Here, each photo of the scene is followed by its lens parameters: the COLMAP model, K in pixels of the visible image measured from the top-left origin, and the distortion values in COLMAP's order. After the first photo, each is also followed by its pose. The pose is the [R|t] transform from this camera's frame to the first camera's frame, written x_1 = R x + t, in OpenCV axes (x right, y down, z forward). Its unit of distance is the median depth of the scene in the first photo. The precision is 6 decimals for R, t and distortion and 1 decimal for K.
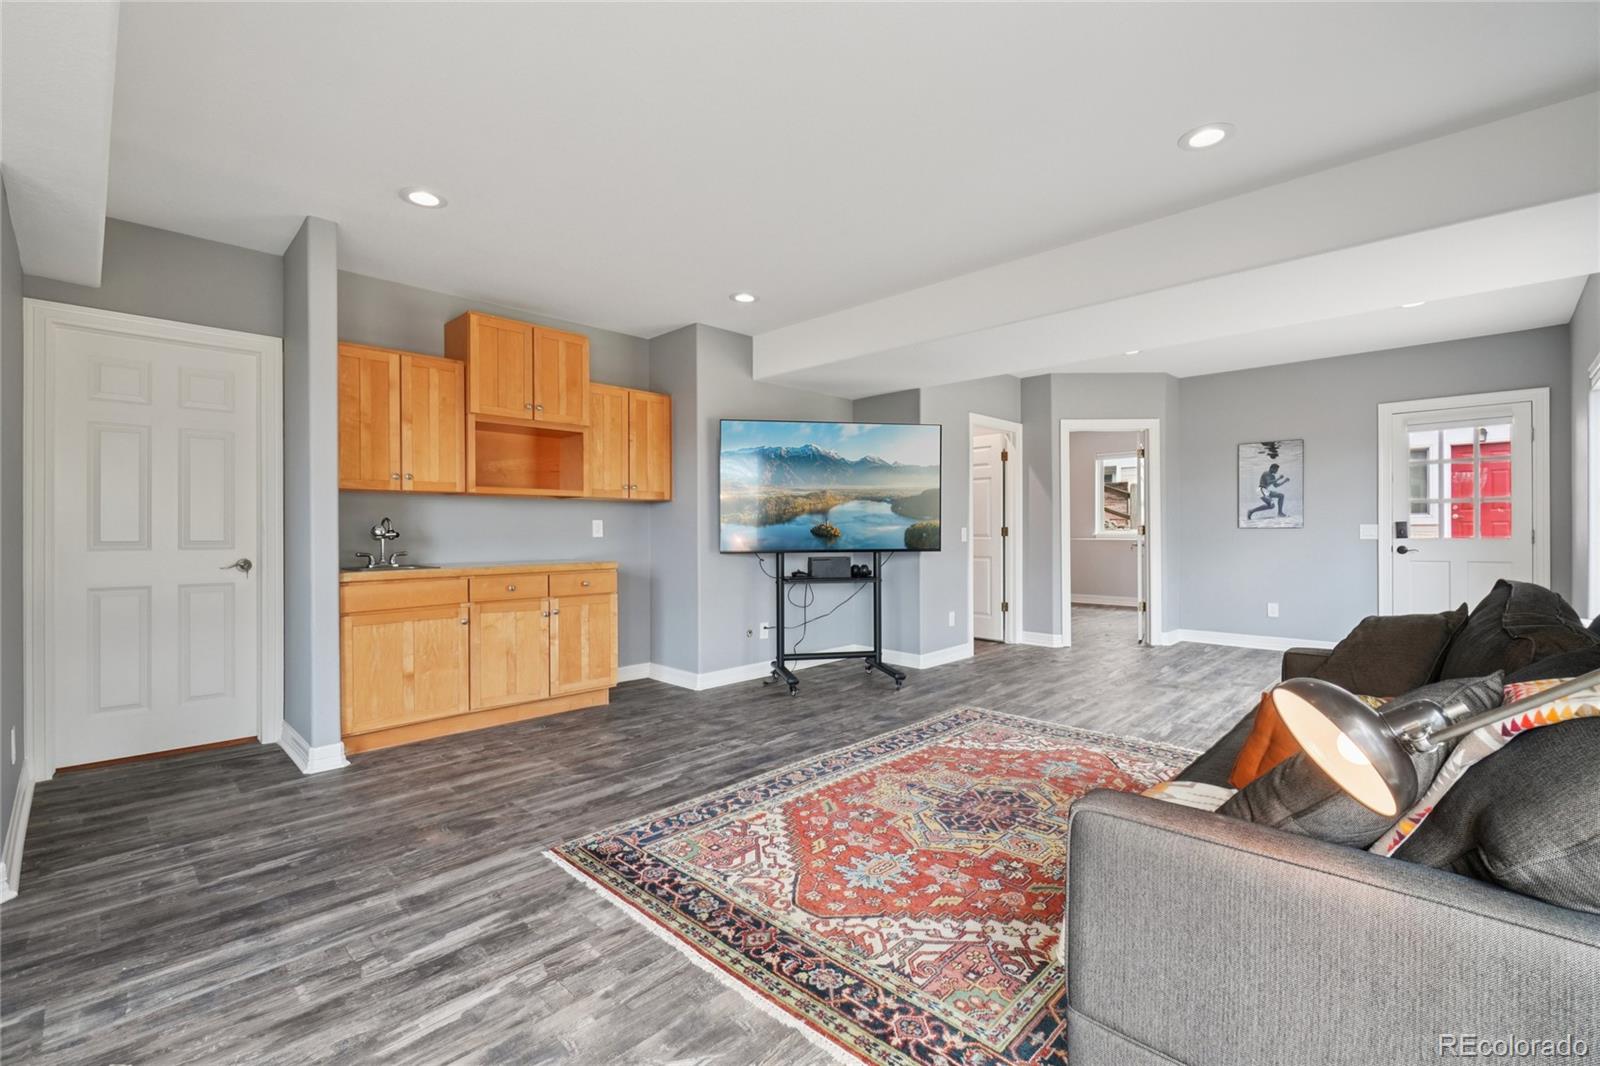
lens RADIAL K [[696.5, 0, 800.0], [0, 696.5, 533.0], [0, 0, 1]] dist [0.001004, -0.000201]
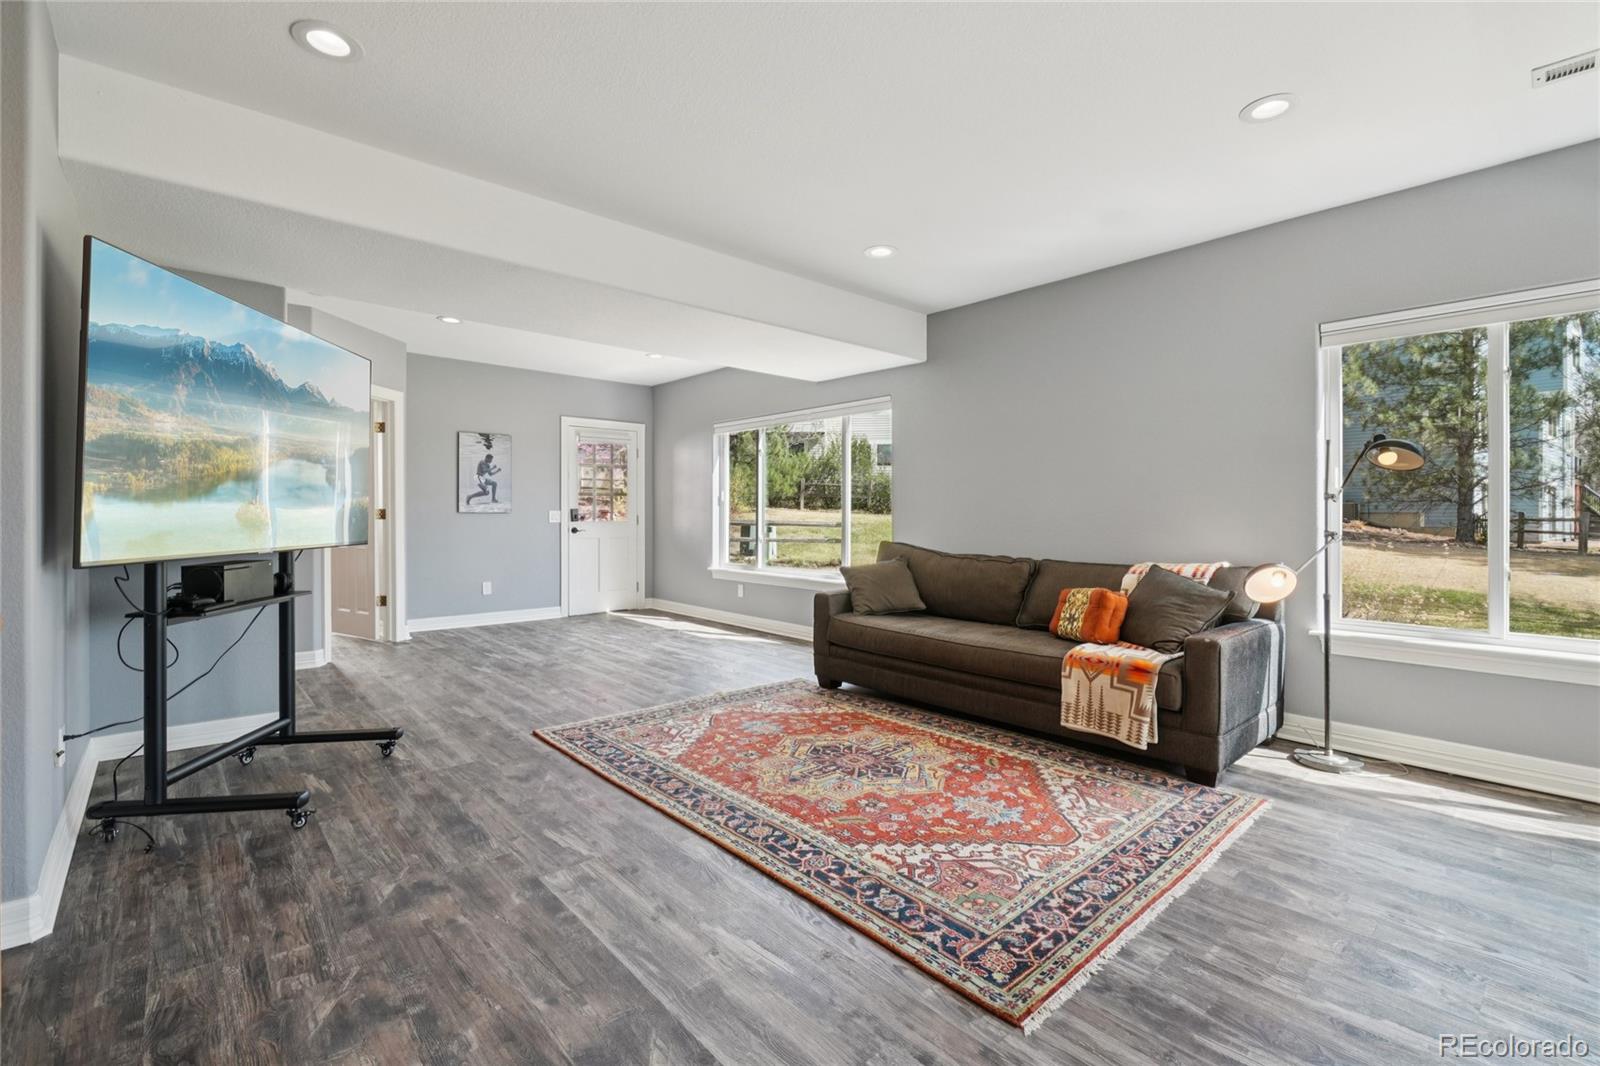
lens RADIAL K [[696.5, 0, 800.0], [0, 696.5, 533.0], [0, 0, 1]] dist [0.001004, -0.000201]
pose [[0.069561, -0.022168, 0.997331, -0.695916], [-0.000280, 0.999753, 0.022242, -0.000290], [-0.997578, -0.001827, 0.069538, 0.813719]]
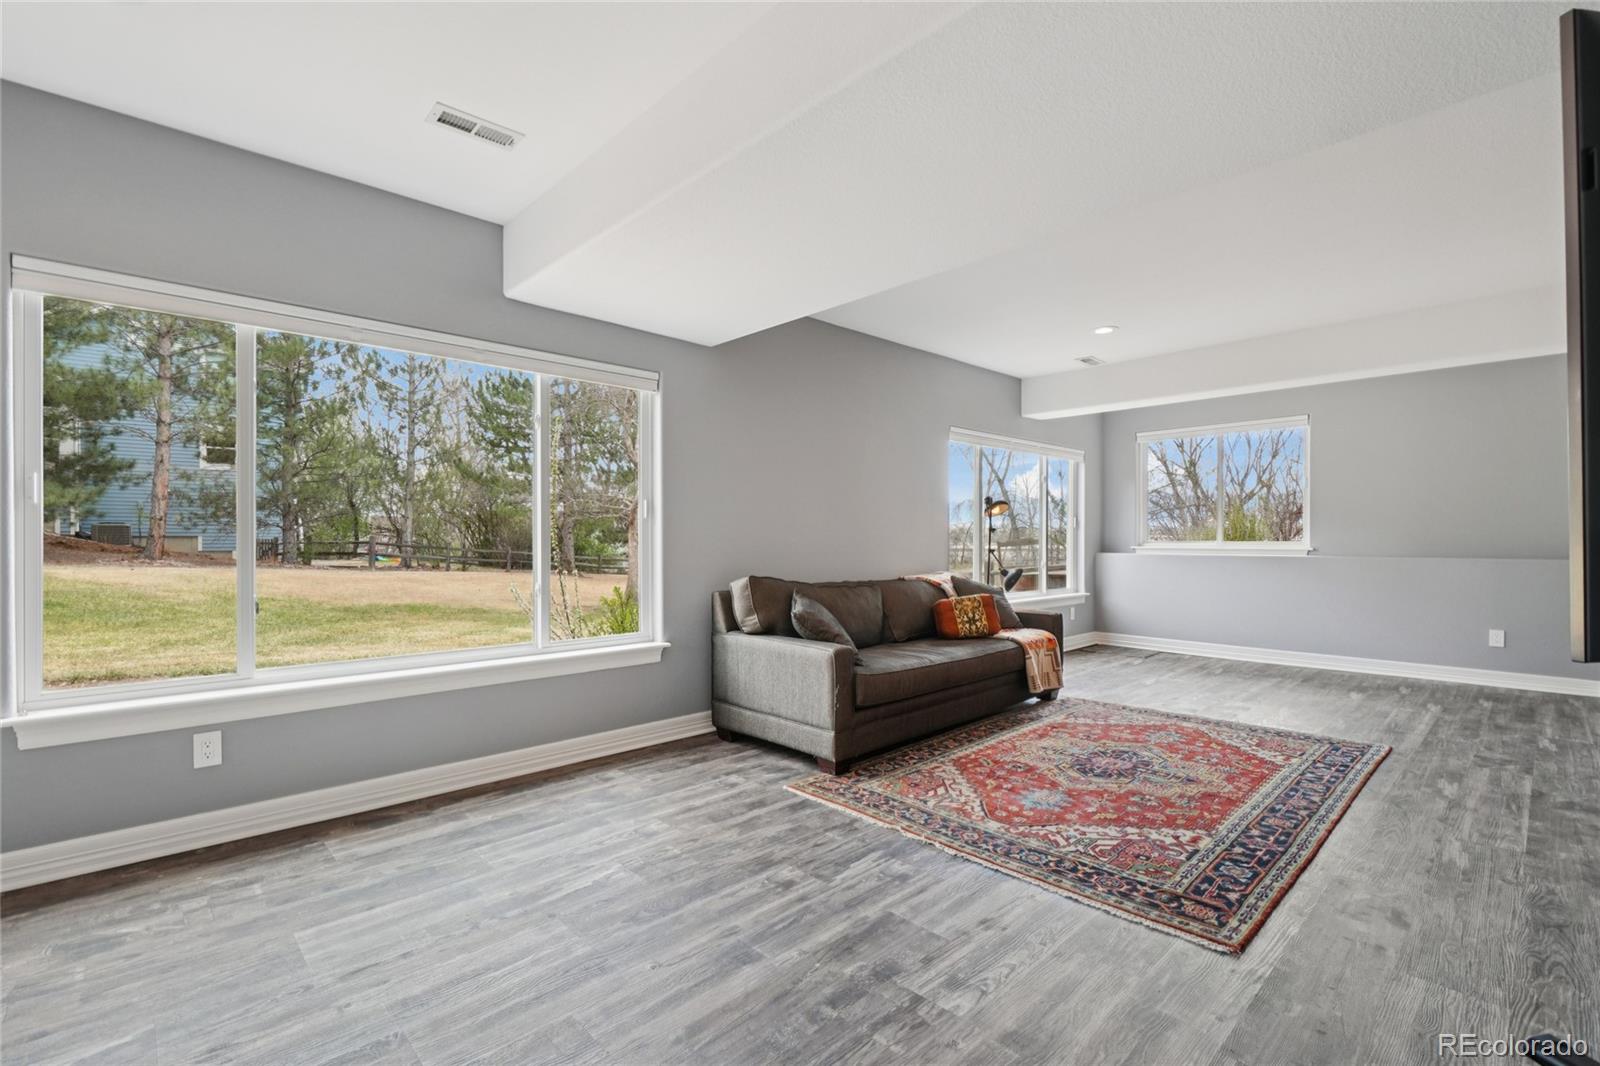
lens RADIAL K [[729.3, 0, 794.0], [0, 729.3, 529.7], [0, 0, 1]] dist [0.000680, -0.000560]
pose [[-0.999384, 0.004141, 0.034857, 0.636869], [0.003939, 0.999975, -0.005880, -0.014645], [-0.034881, -0.005739, -0.999375, 1.878049]]
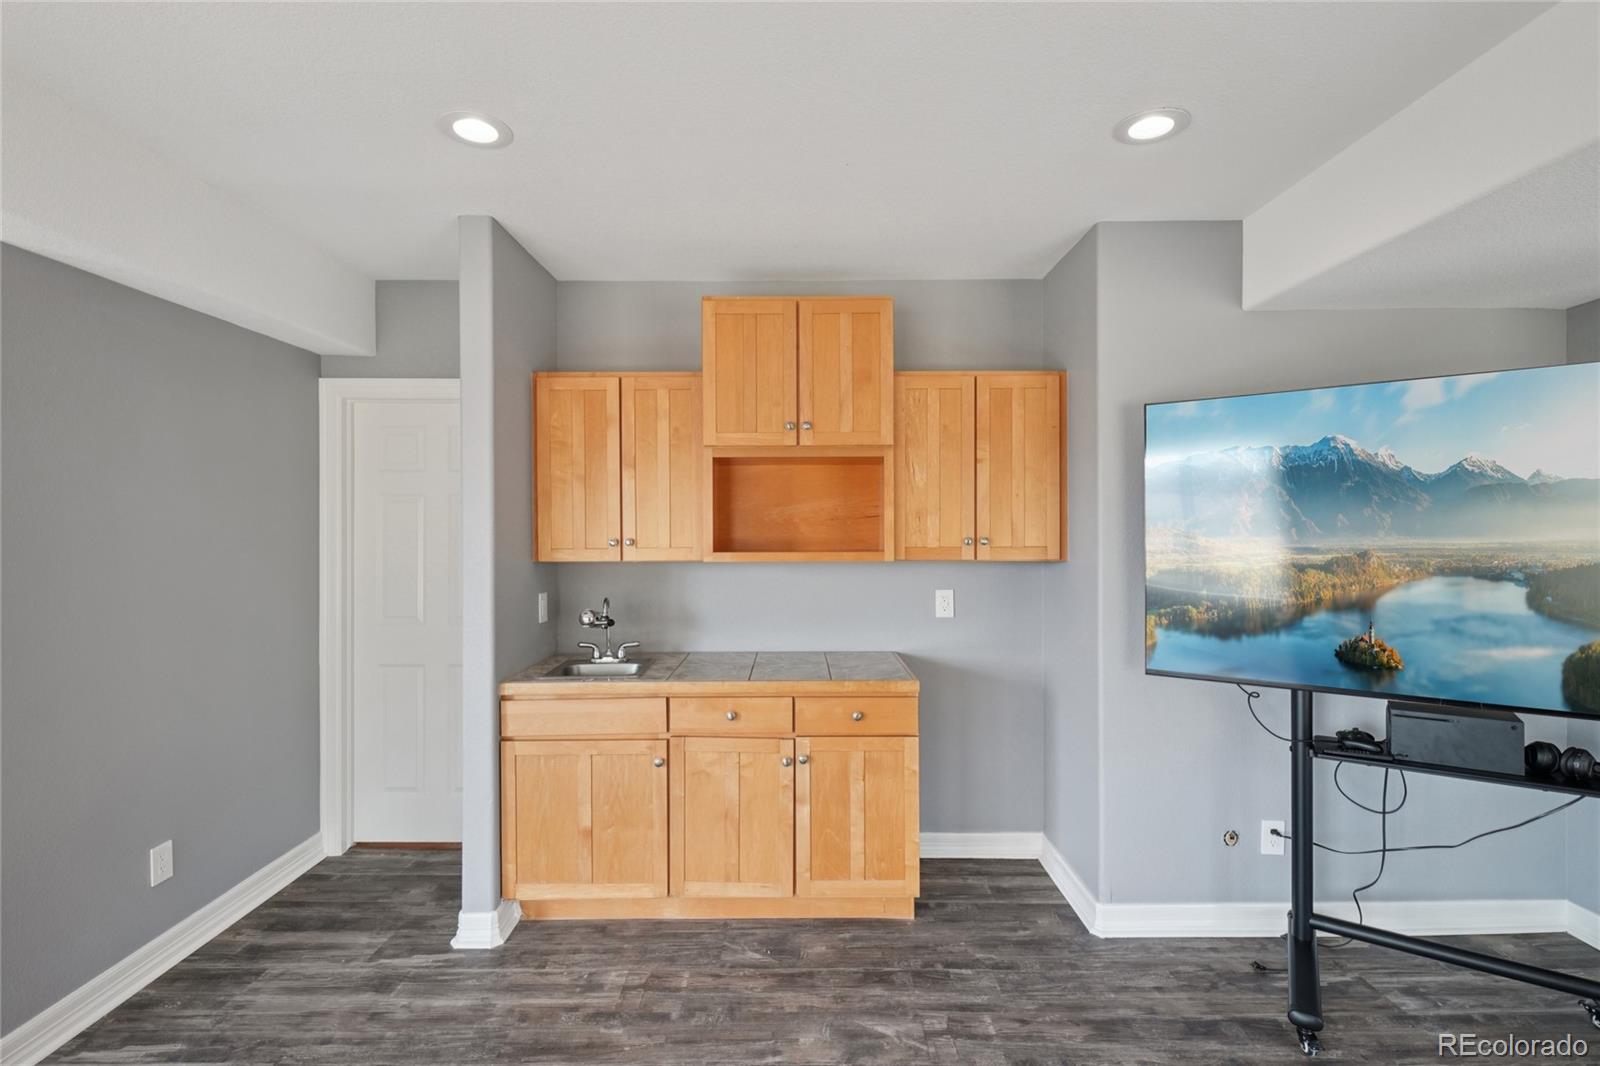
lens RADIAL K [[729.3, 0, 794.0], [0, 729.3, 529.7], [0, 0, 1]] dist [0.000680, -0.000560]
pose [[0.693041, 0.002787, -0.720893, 0.124554], [-0.001228, 0.999996, 0.002686, -0.108308], [0.720897, -0.000976, 0.693041, 0.666643]]
